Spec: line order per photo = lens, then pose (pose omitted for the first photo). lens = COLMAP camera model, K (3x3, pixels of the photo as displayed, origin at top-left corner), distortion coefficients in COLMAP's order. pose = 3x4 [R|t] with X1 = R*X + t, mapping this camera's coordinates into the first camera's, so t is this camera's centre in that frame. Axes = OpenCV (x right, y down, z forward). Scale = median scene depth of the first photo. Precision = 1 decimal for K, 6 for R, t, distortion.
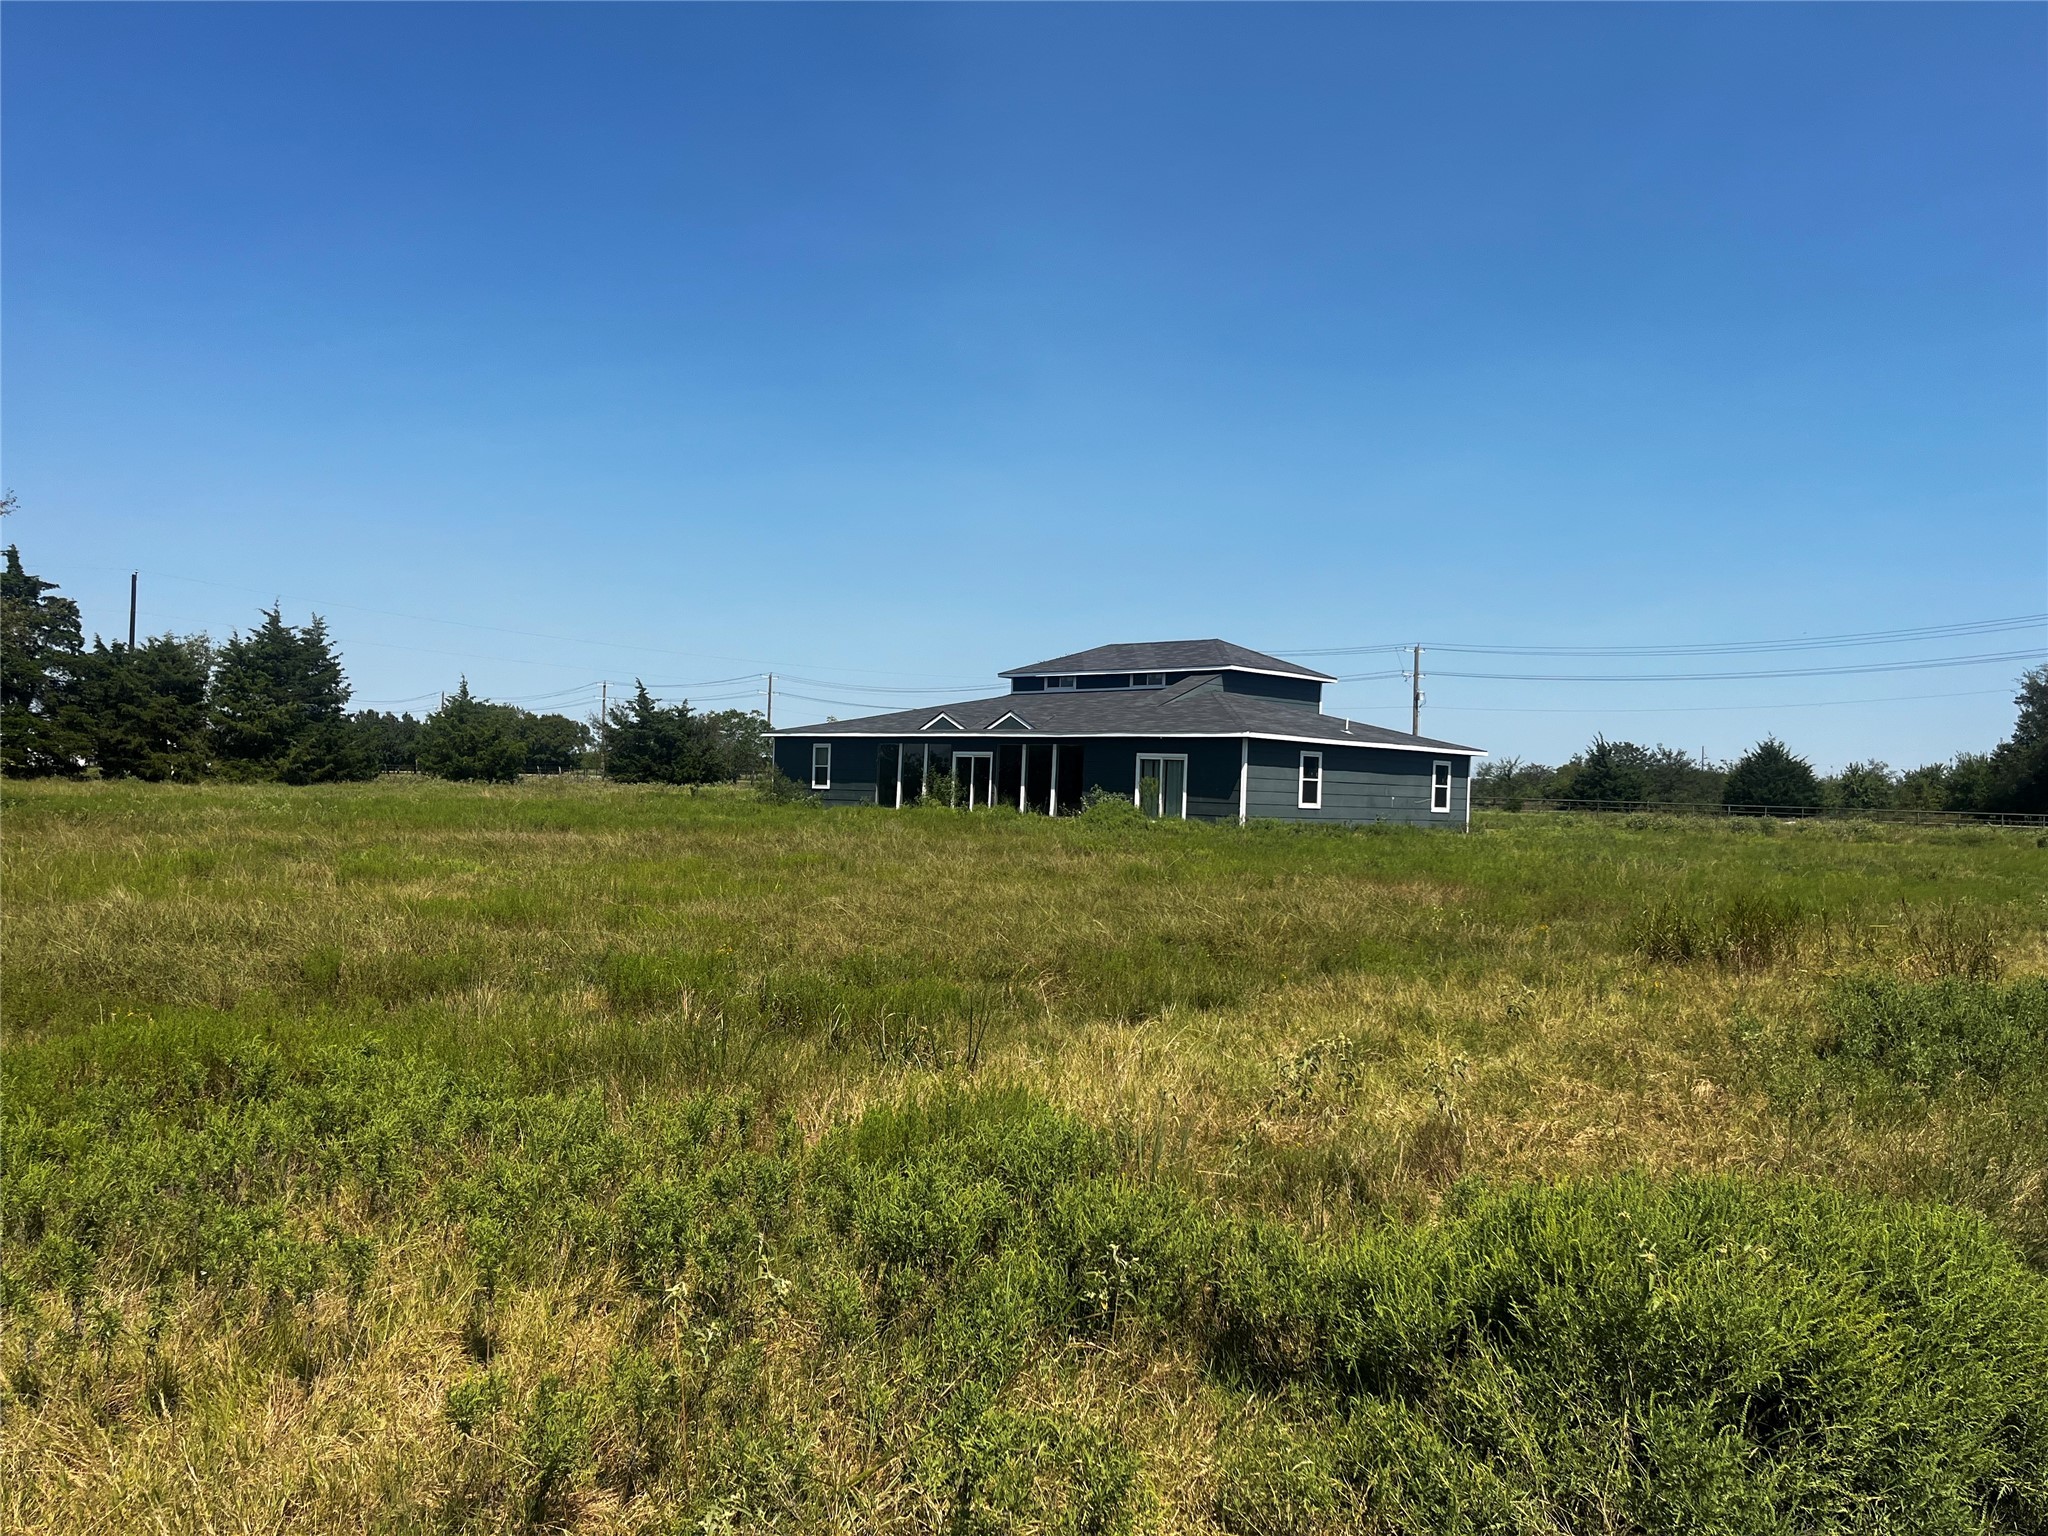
lens RADIAL K [[1486.8, 0, 1027.7], [0, 1486.8, 775.2], [0, 0, 1]] dist [0.084208, -0.128617]
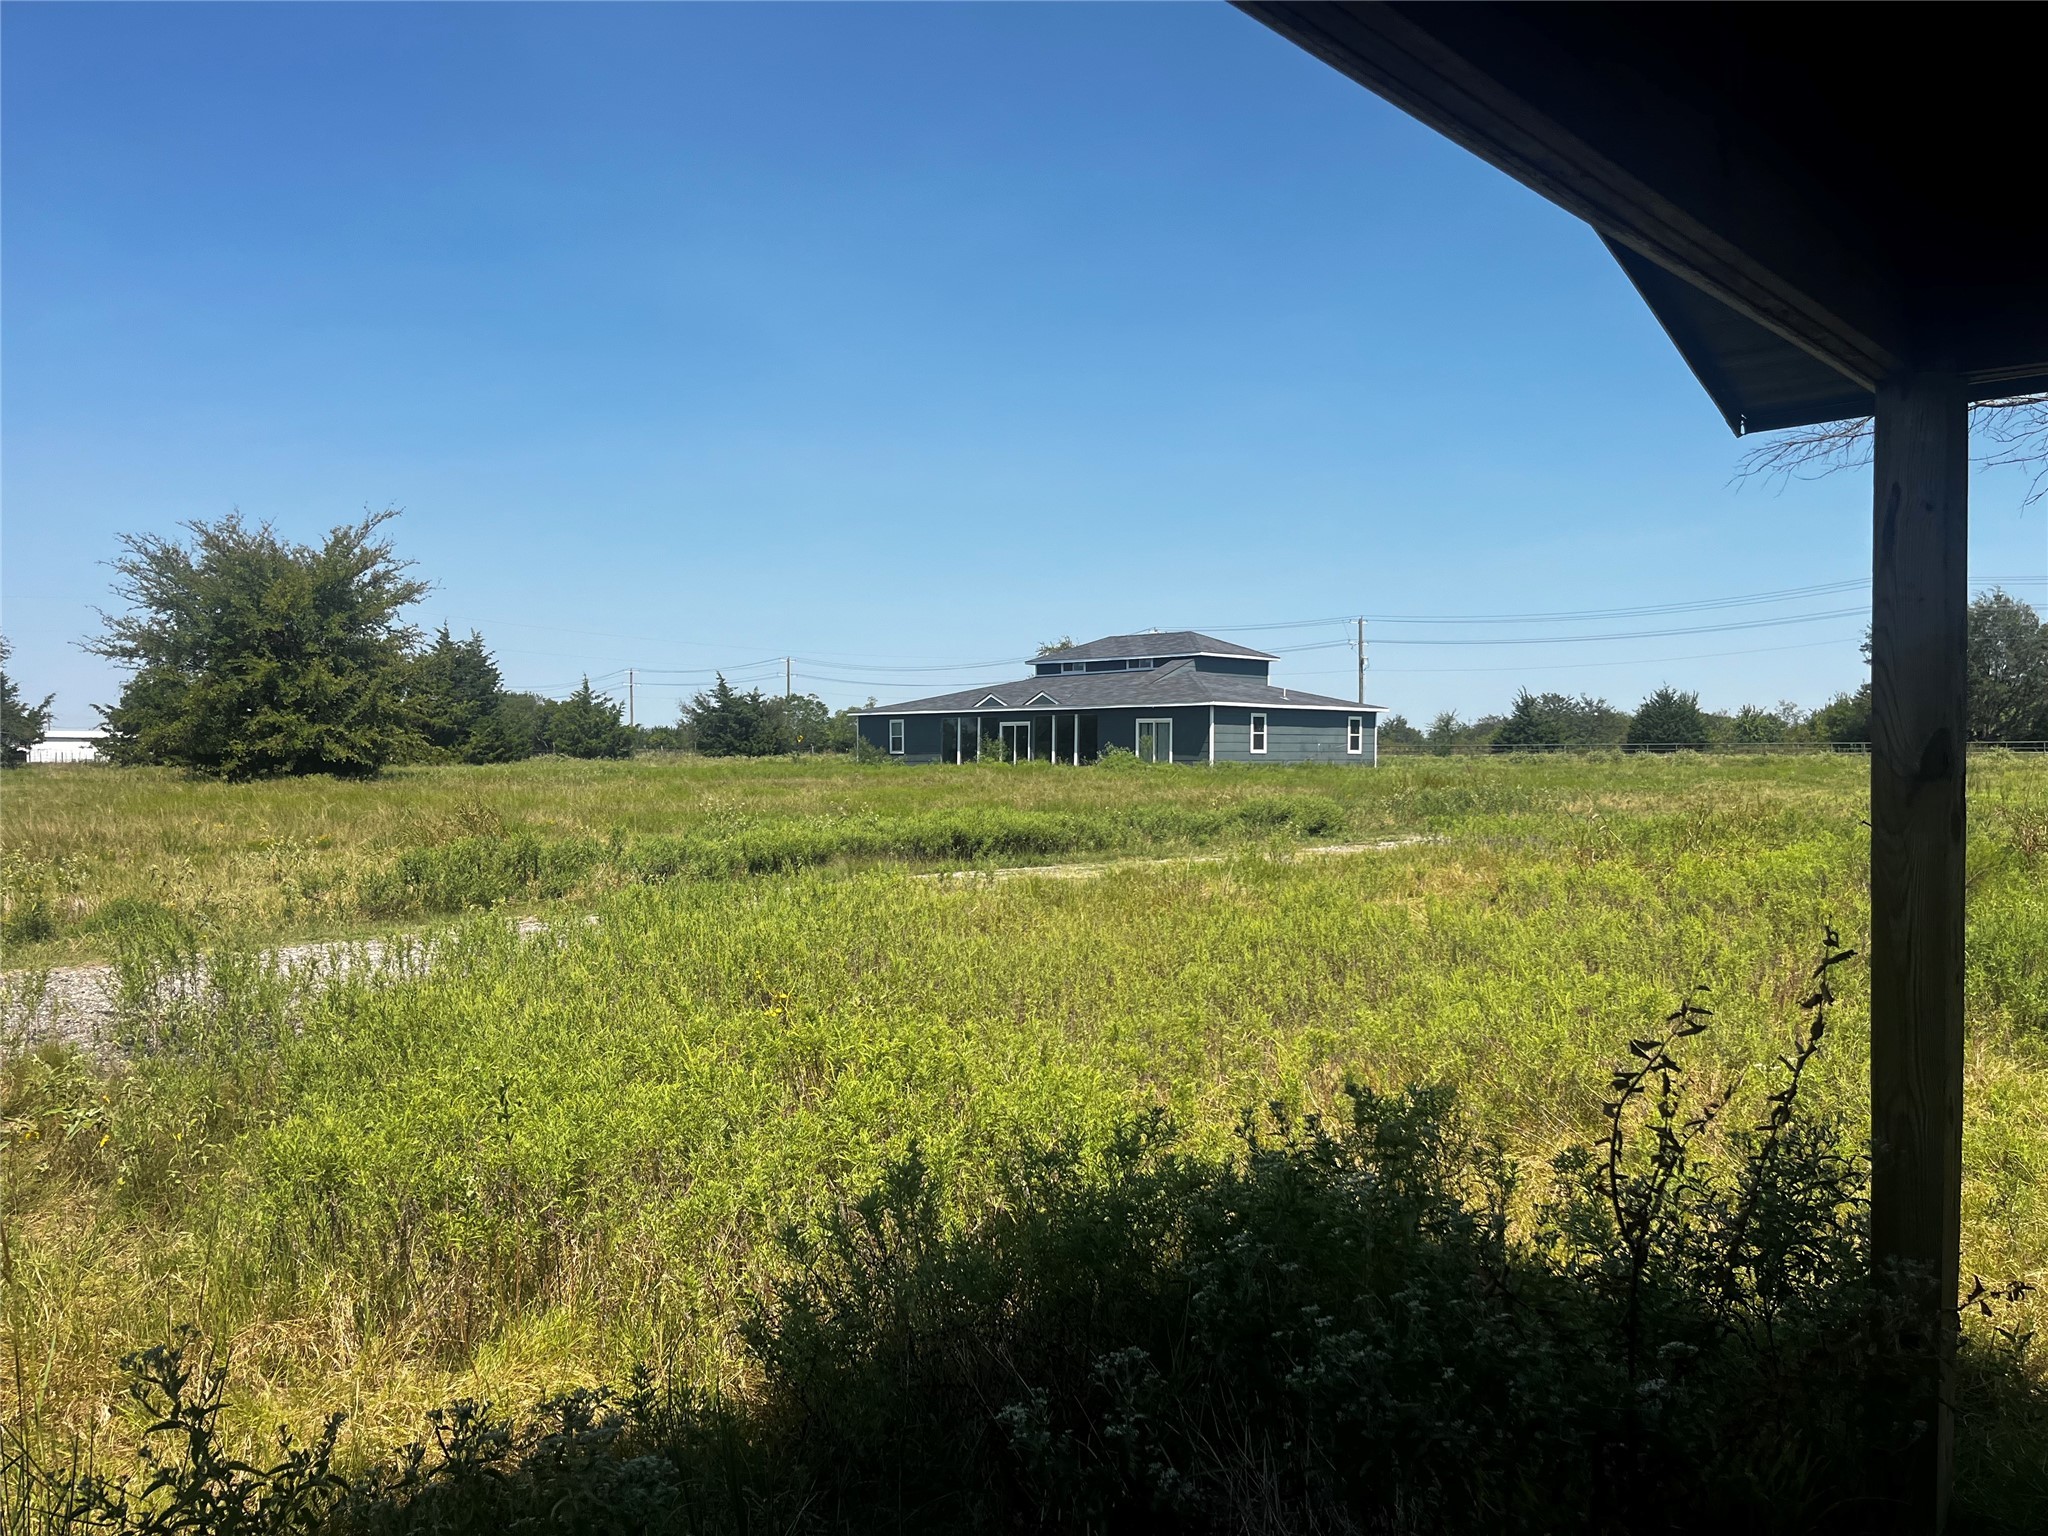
lens RADIAL K [[1486.8, 0, 1027.7], [0, 1486.8, 775.2], [0, 0, 1]] dist [0.084208, -0.128617]
pose [[0.999290, -0.035030, 0.013863, -0.040916], [0.034723, 0.999159, 0.021829, 0.003560], [-0.014616, -0.021332, 0.999666, -0.330816]]
